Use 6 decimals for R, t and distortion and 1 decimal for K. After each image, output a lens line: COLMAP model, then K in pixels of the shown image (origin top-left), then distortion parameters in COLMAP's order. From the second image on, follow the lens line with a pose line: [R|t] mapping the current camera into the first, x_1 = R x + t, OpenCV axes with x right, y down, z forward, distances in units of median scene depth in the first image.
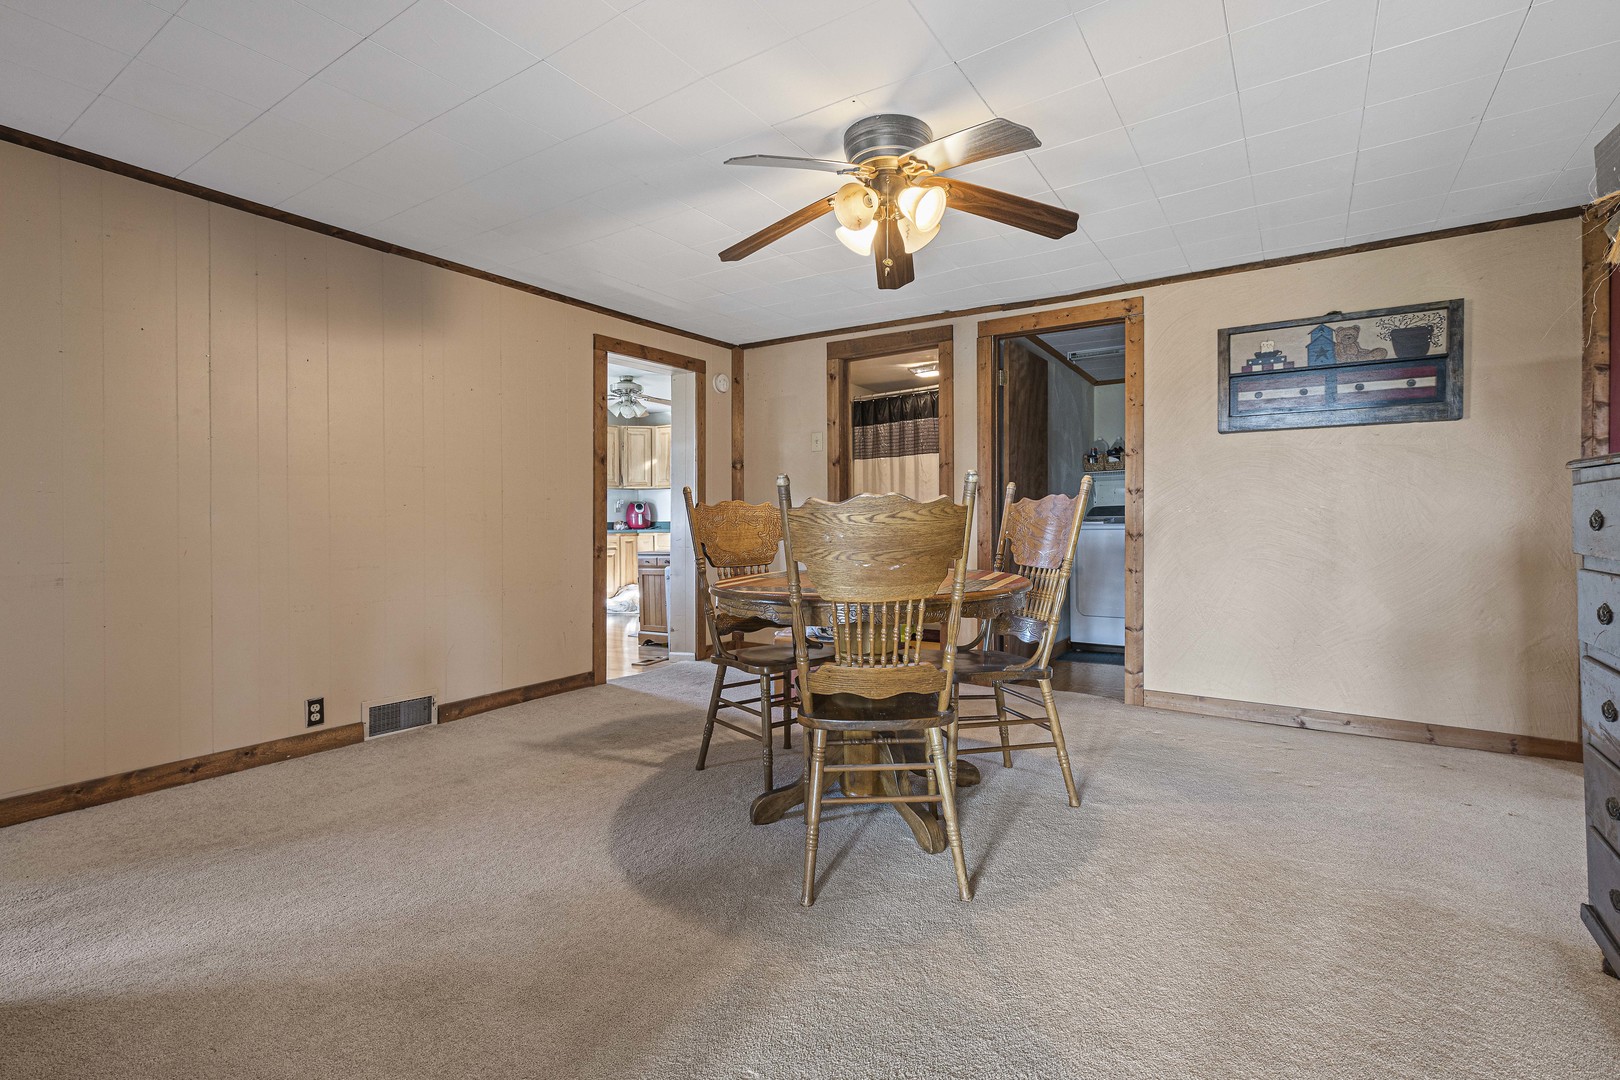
lens RADIAL K [[734.5, 0, 809.7], [0, 734.5, 530.2], [0, 0, 1]] dist [0.002840, -0.001860]
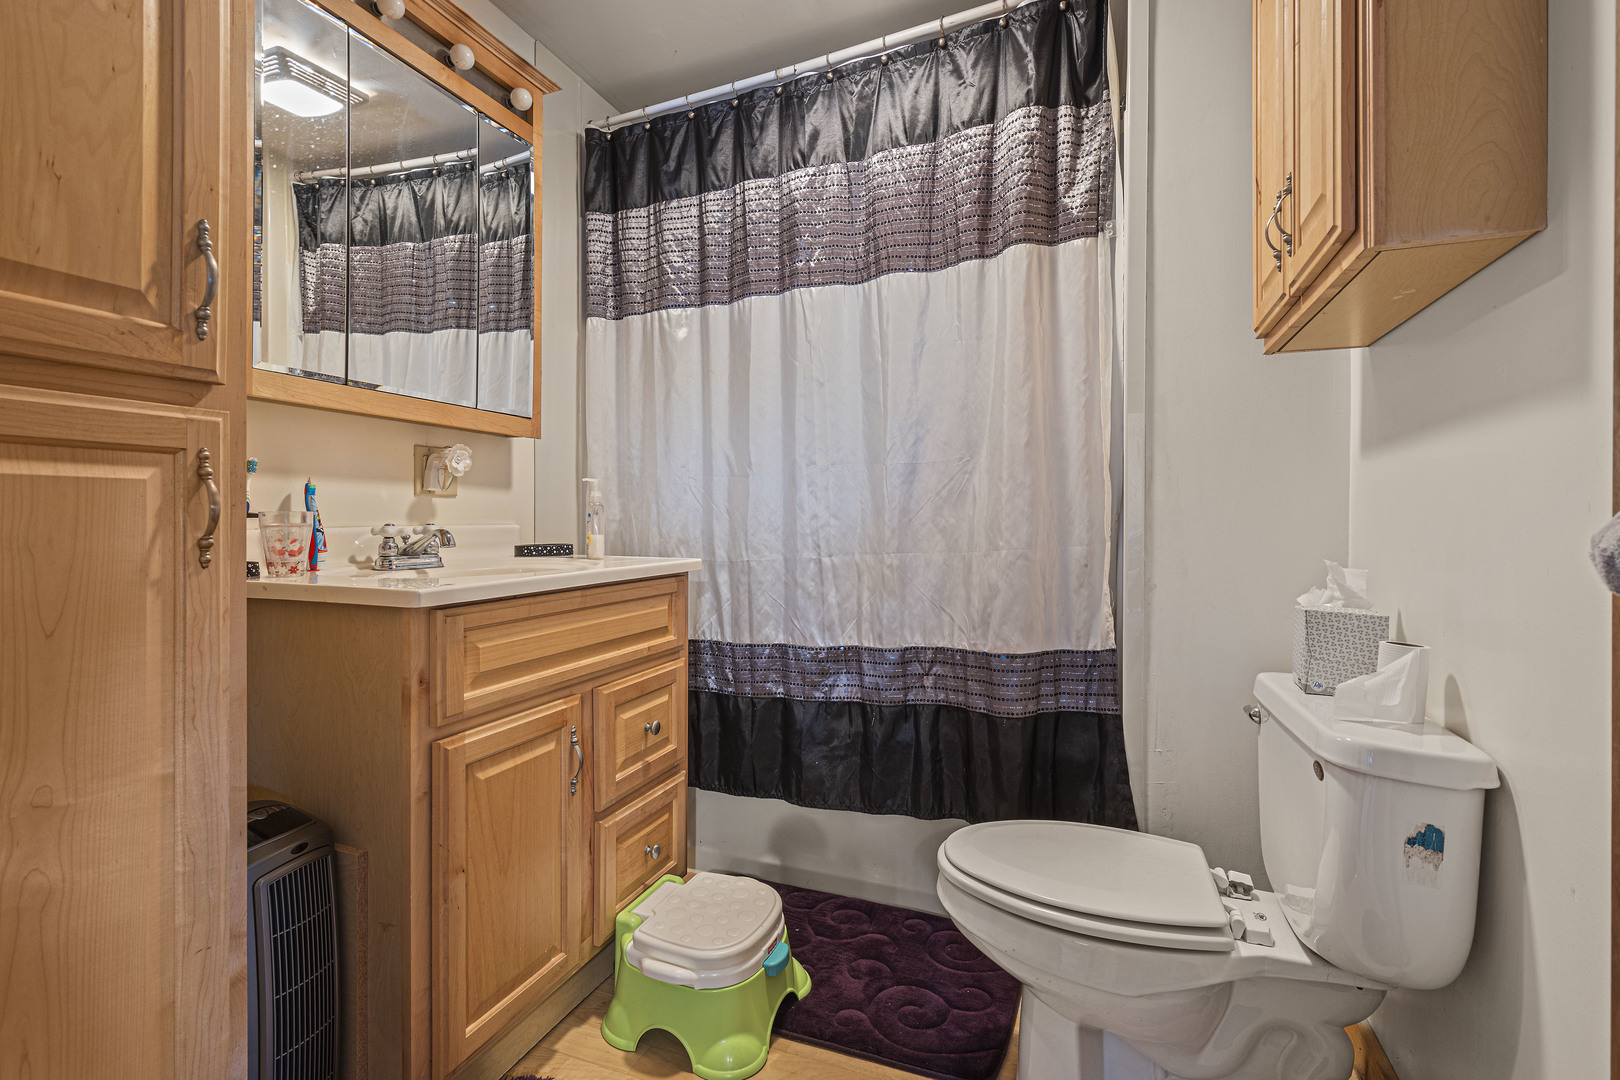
lens RADIAL K [[734.5, 0, 809.9], [0, 734.5, 531.2], [0, 0, 1]] dist [0.002840, -0.001860]
pose [[0.974217, 0.003999, 0.225577, 0.084495], [-0.001735, 0.999946, -0.010232, -0.002936], [-0.225606, 0.009577, 0.974172, 0.685327]]
